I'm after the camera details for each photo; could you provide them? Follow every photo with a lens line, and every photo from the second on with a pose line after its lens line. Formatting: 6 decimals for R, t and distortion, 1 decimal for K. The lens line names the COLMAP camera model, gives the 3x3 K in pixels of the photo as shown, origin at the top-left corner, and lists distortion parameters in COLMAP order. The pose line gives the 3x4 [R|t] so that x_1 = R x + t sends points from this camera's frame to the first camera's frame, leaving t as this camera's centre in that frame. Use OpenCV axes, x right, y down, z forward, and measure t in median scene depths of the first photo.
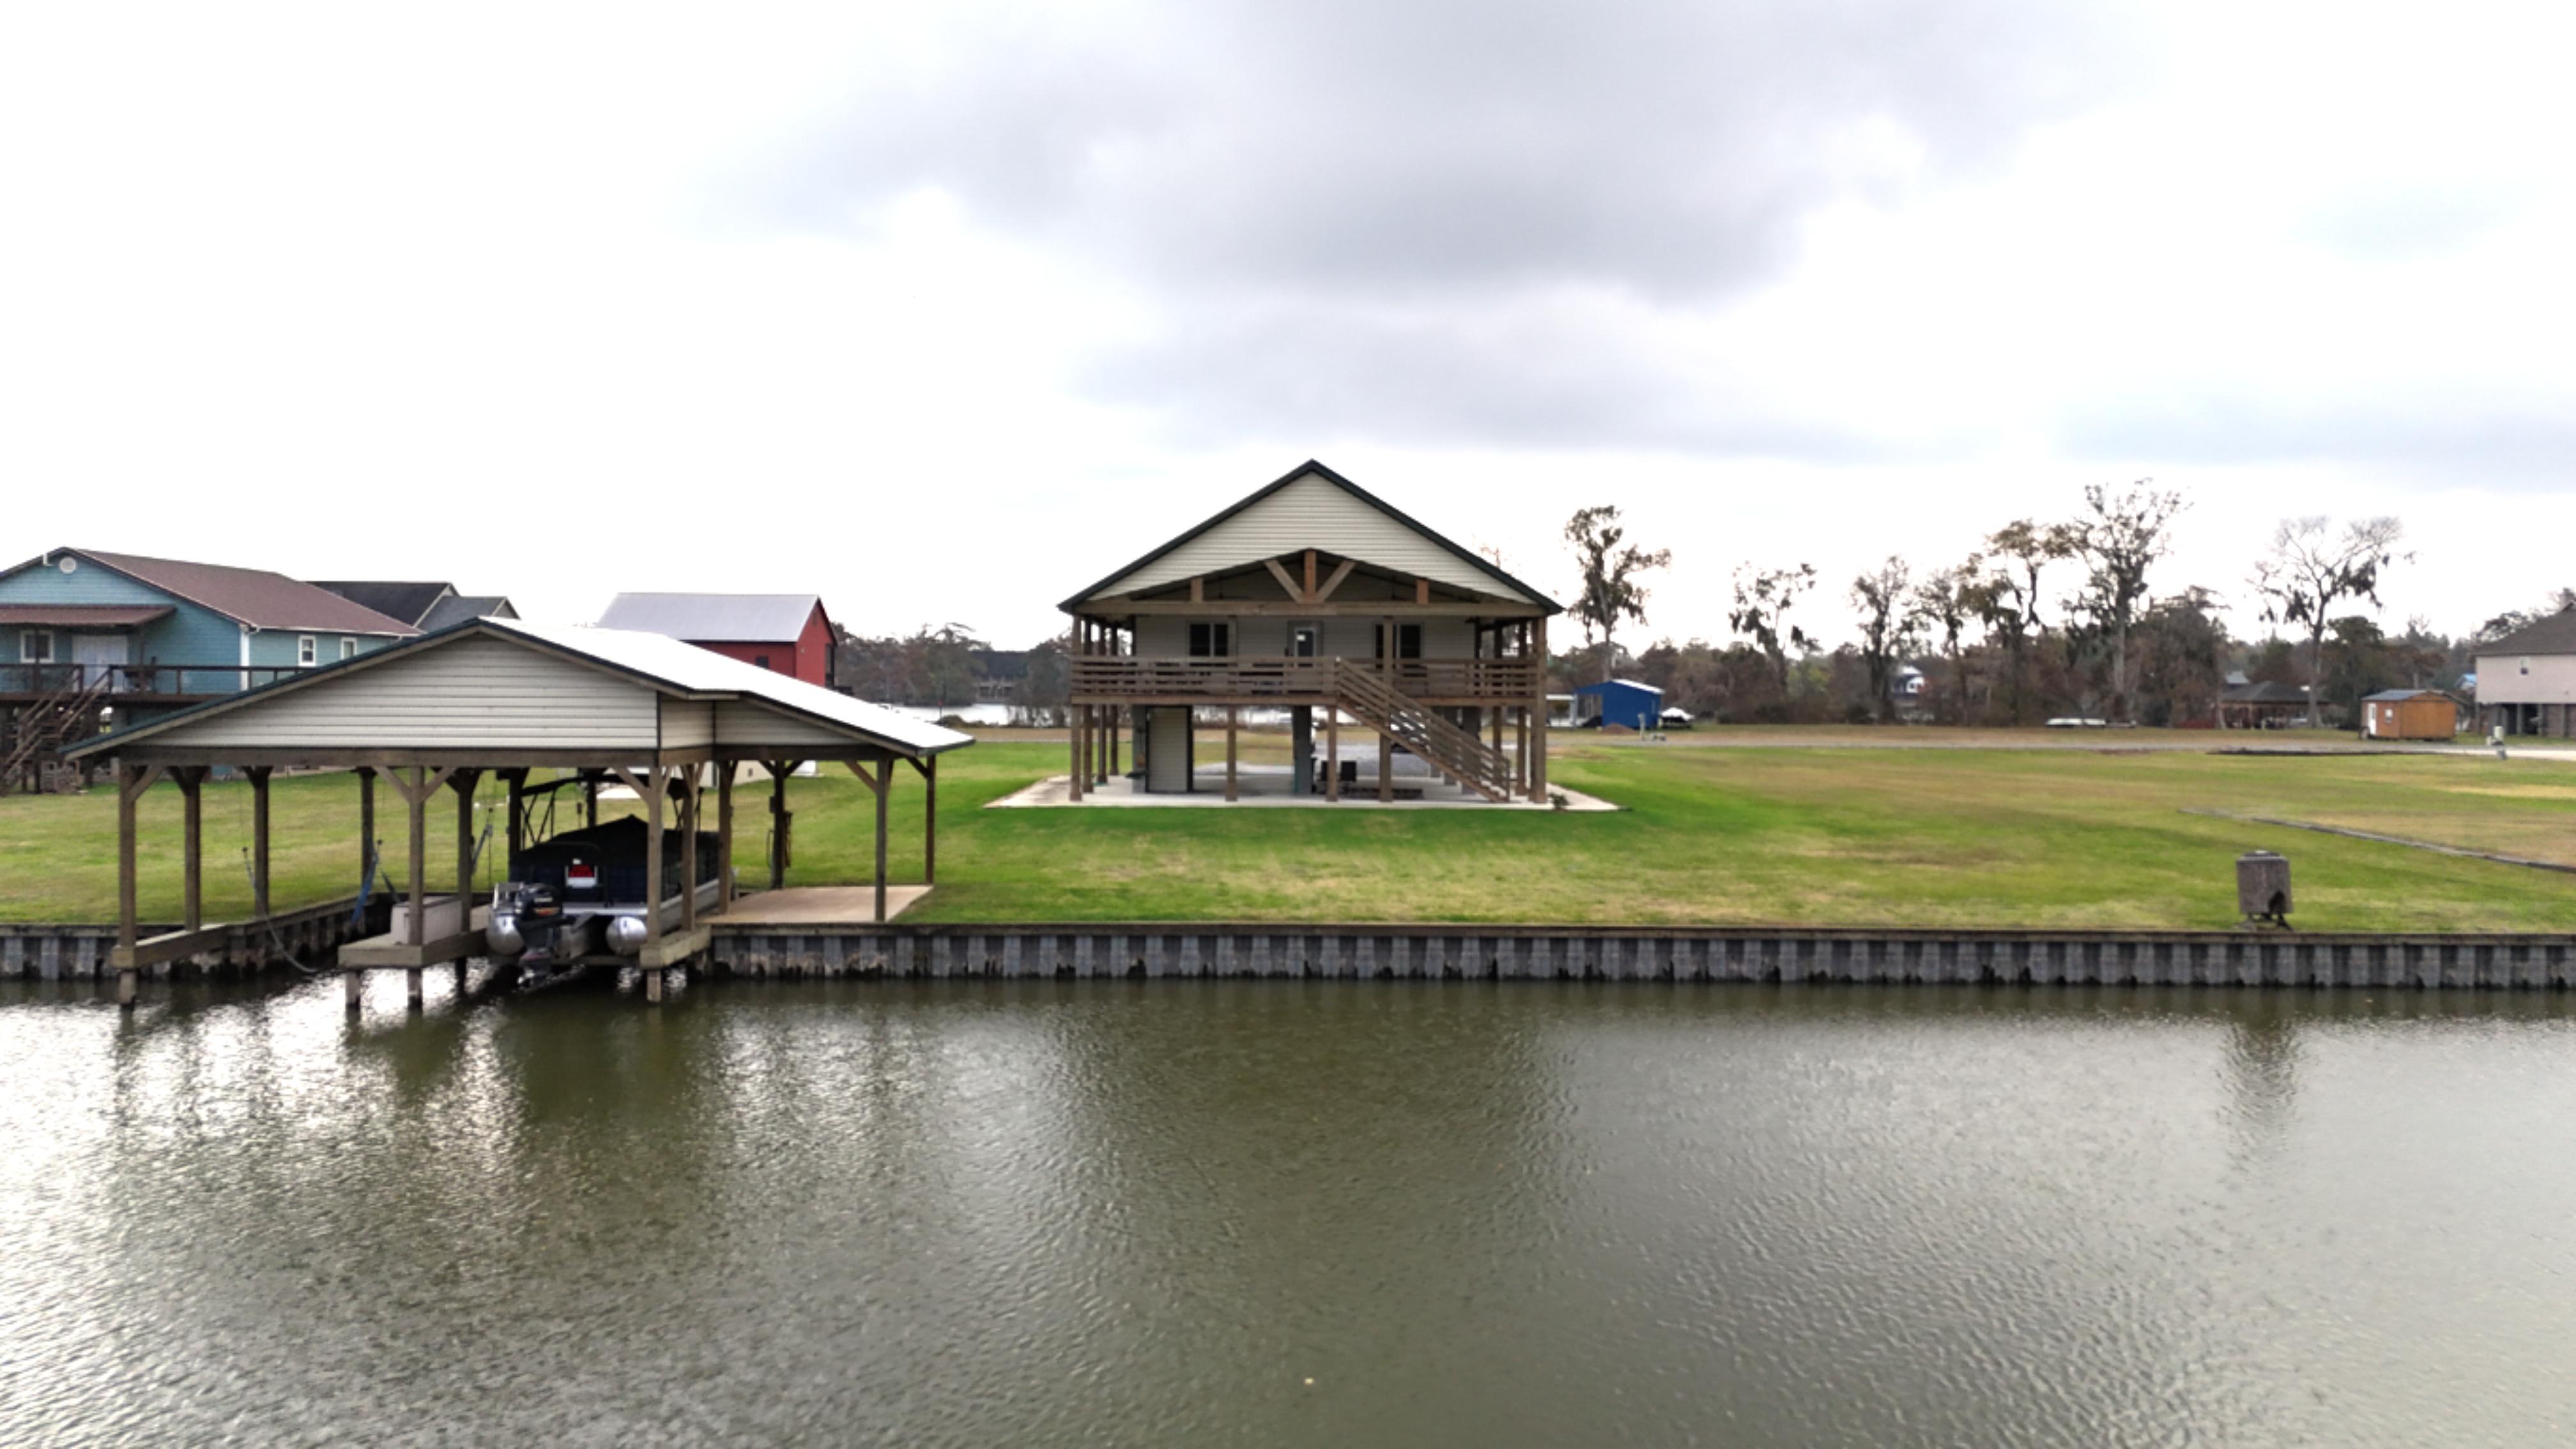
lens RADIAL K [[1874.8, 0, 1281.7], [0, 1874.8, 721.9], [0, 0, 1]] dist [0.044914, -0.005802]
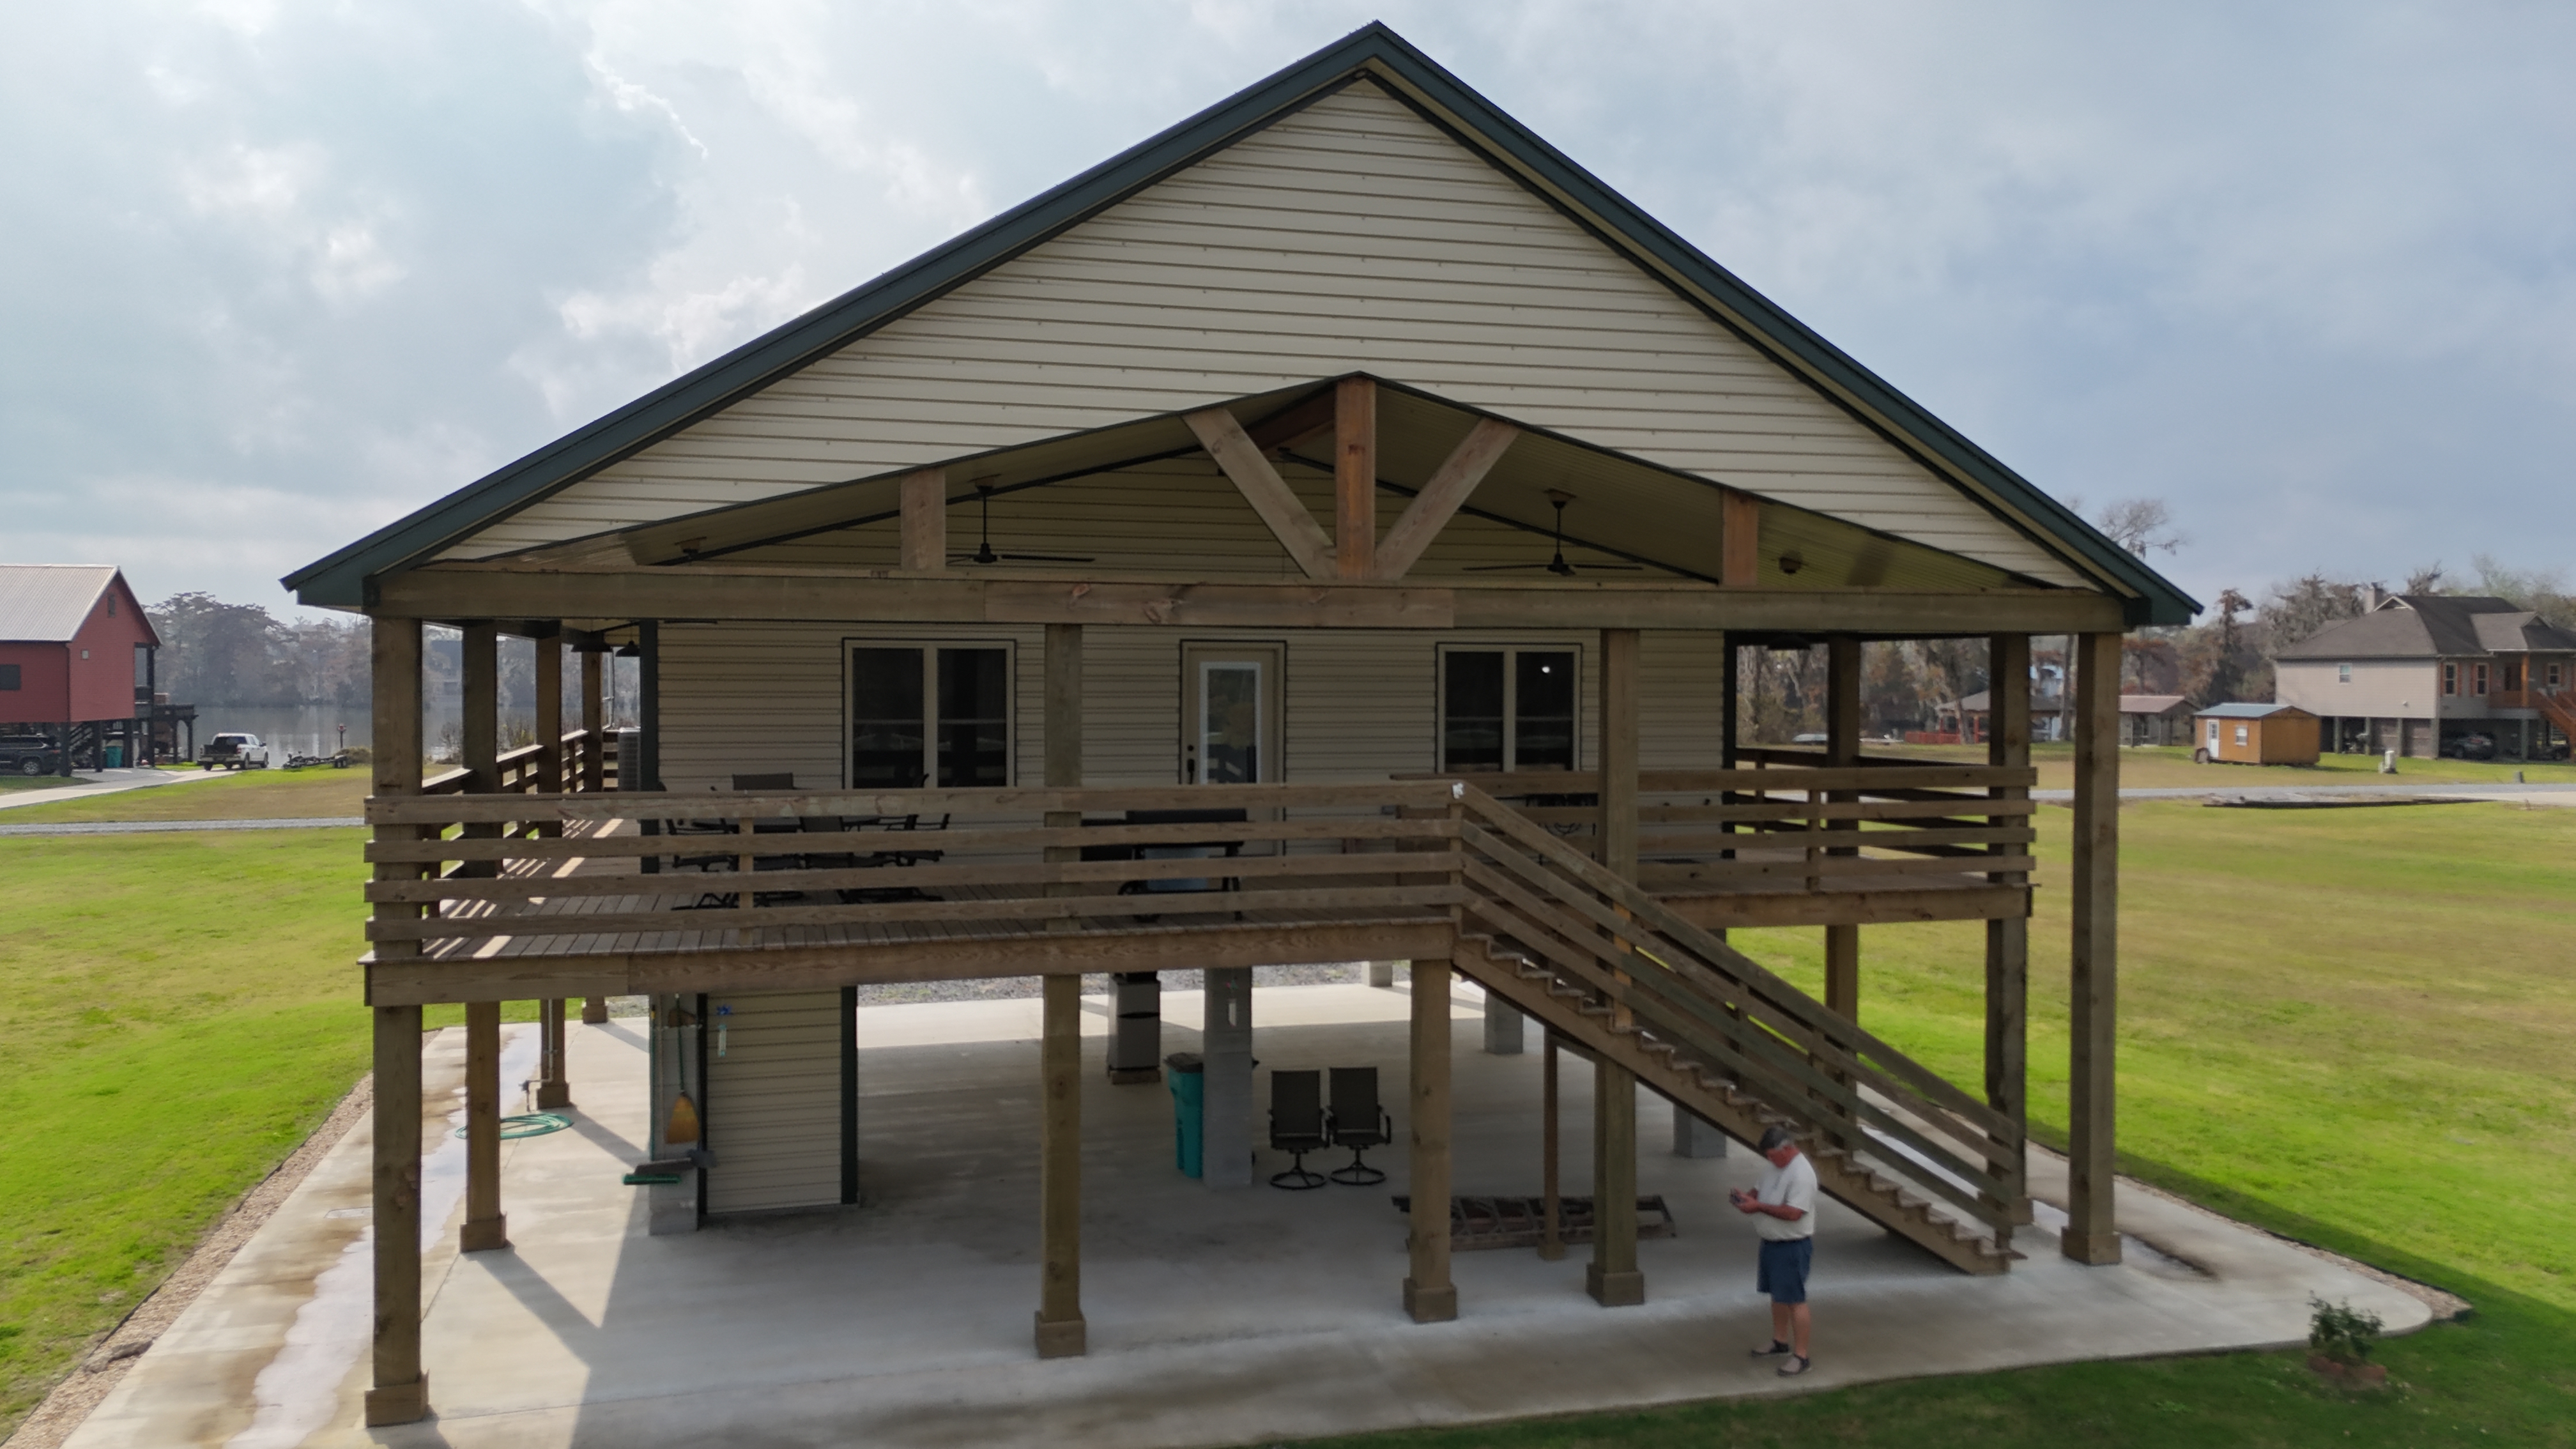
lens RADIAL K [[1874.8, 0, 1268.7], [0, 1874.8, 716.5], [0, 0, 1]] dist [0.044914, -0.005802]
pose [[0.970534, -0.007621, 0.240842, -0.059674], [0.006517, 0.999964, 0.005379, -0.044733], [-0.240874, -0.003651, 0.970549, 0.734004]]
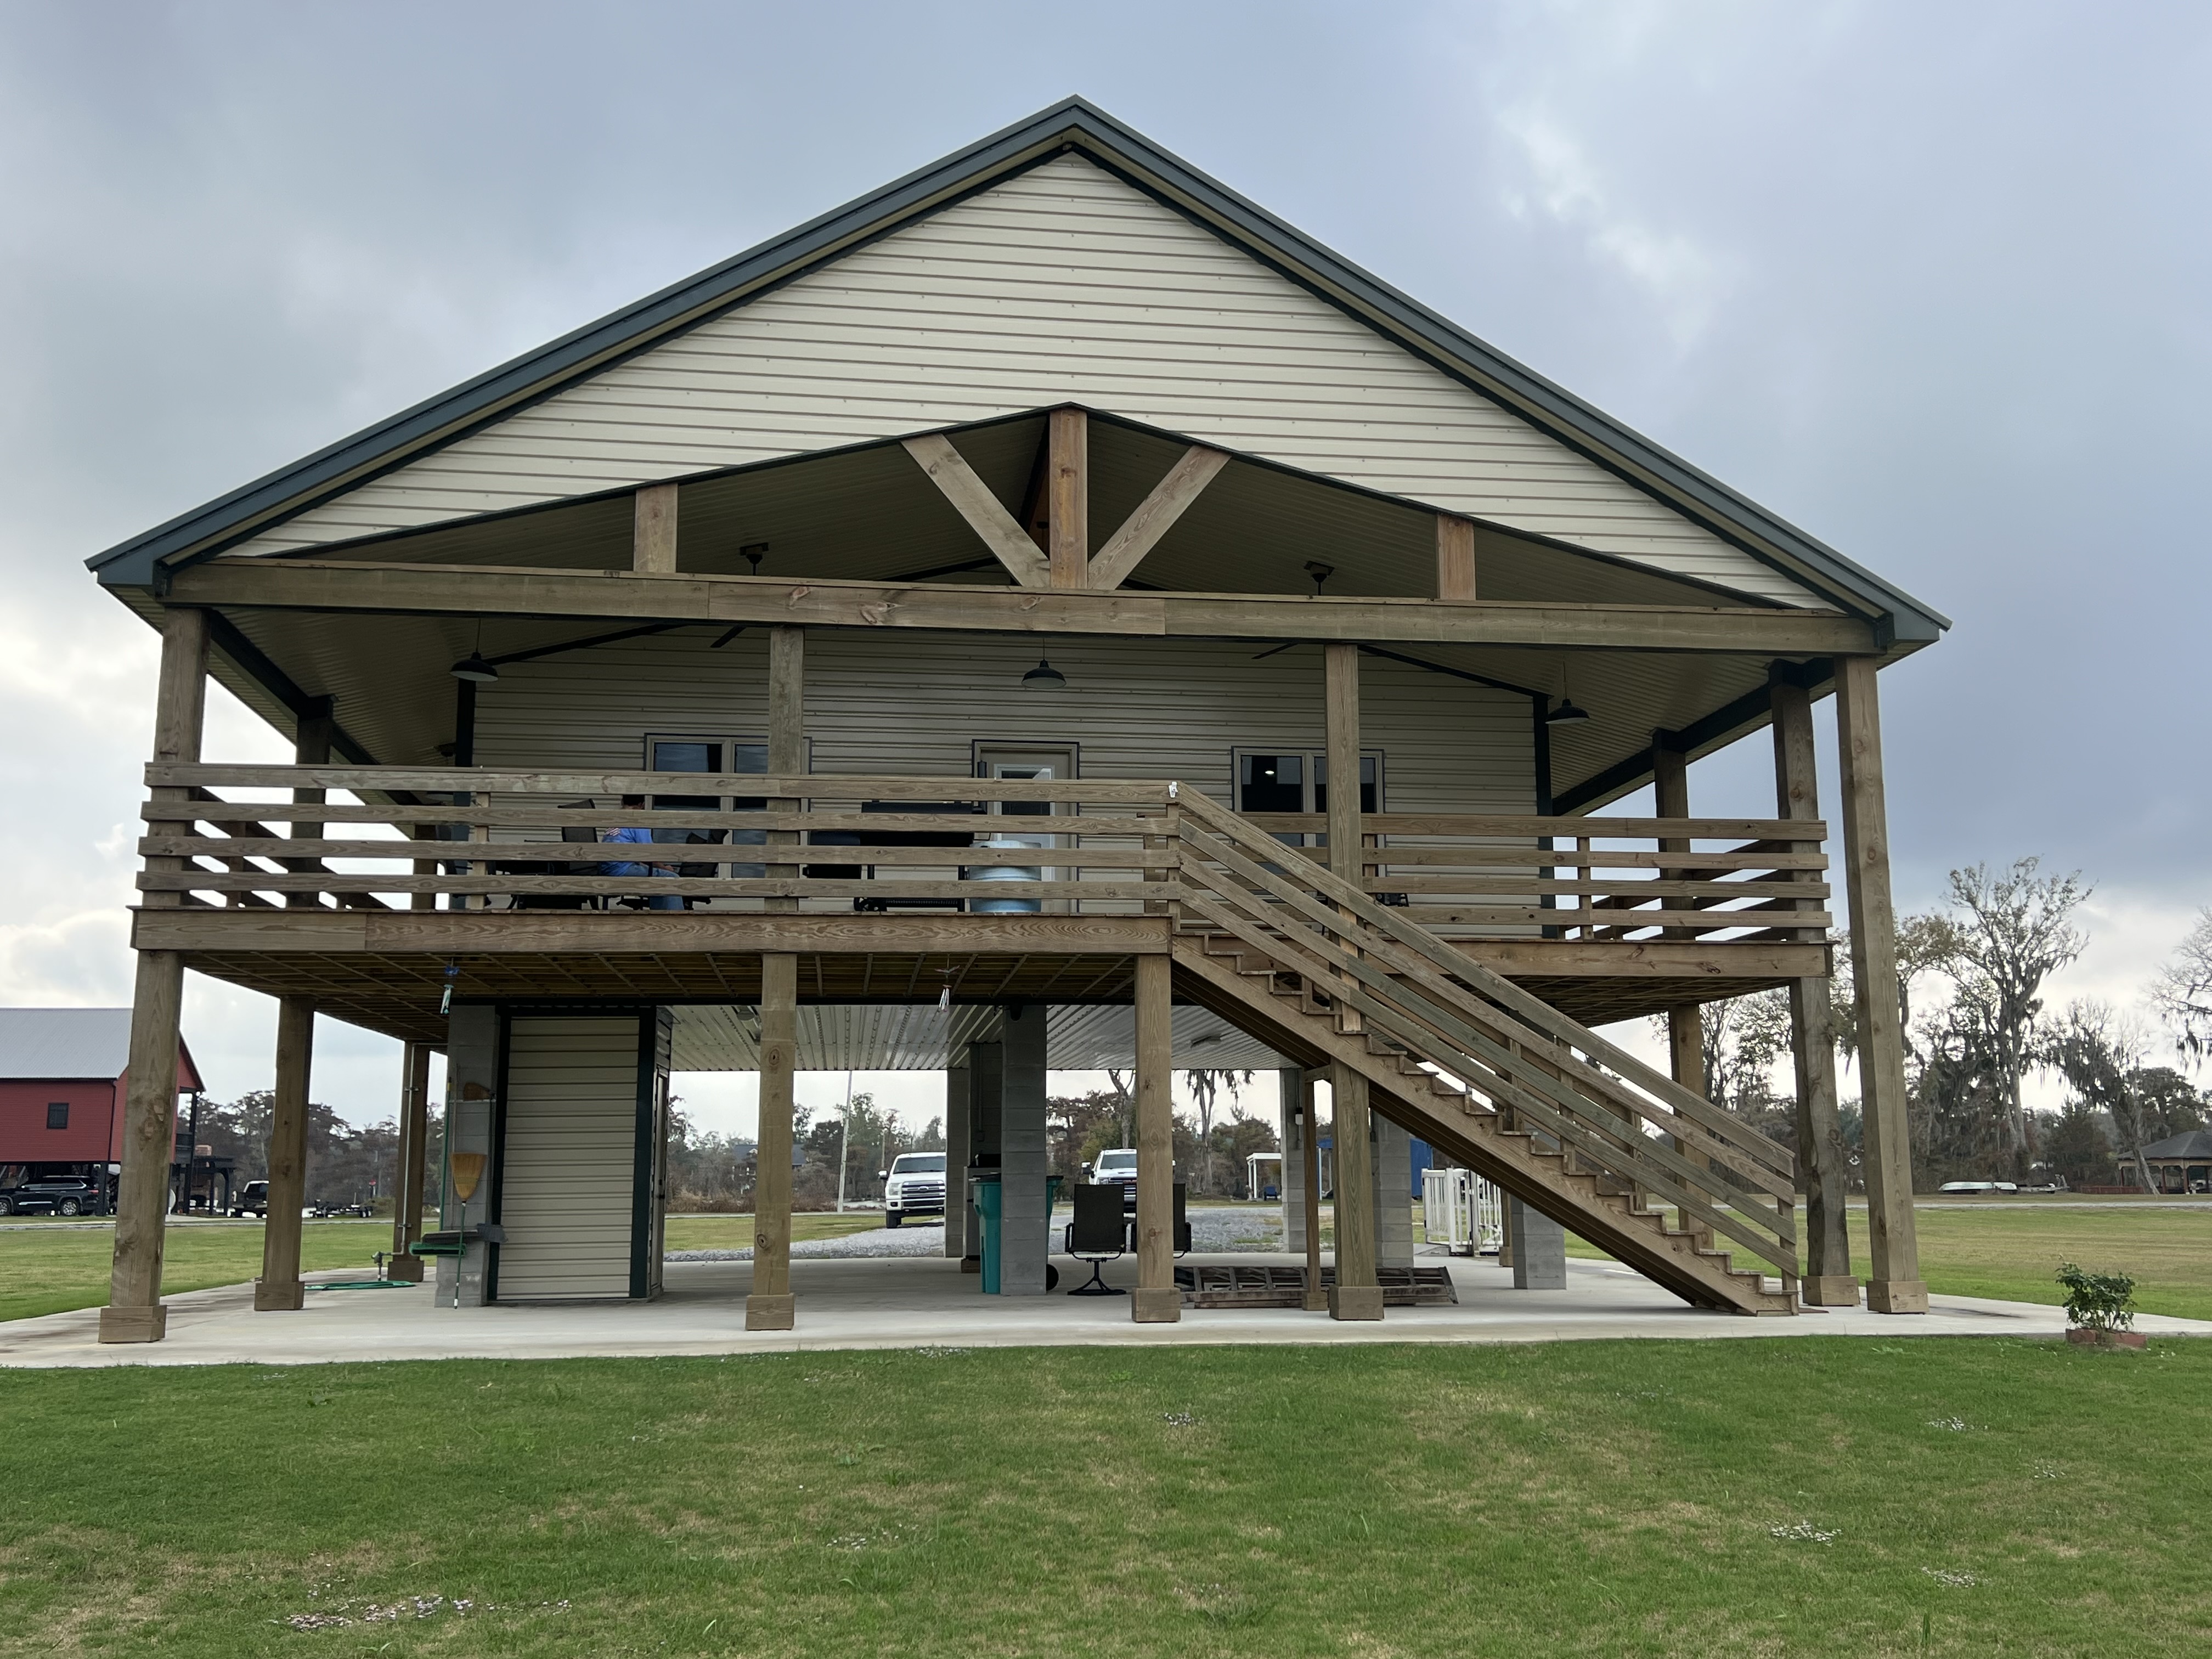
lens RADIAL K [[2046.8, 0, 1124.7], [0, 2046.8, 818.7], [0, 0, 1]] dist [0.014439, 0.000000]
pose [[0.992895, 0.008138, 0.118718, -0.012262], [0.015099, 0.980978, -0.193529, 0.028470], [-0.118034, 0.193947, 0.973885, 0.697823]]
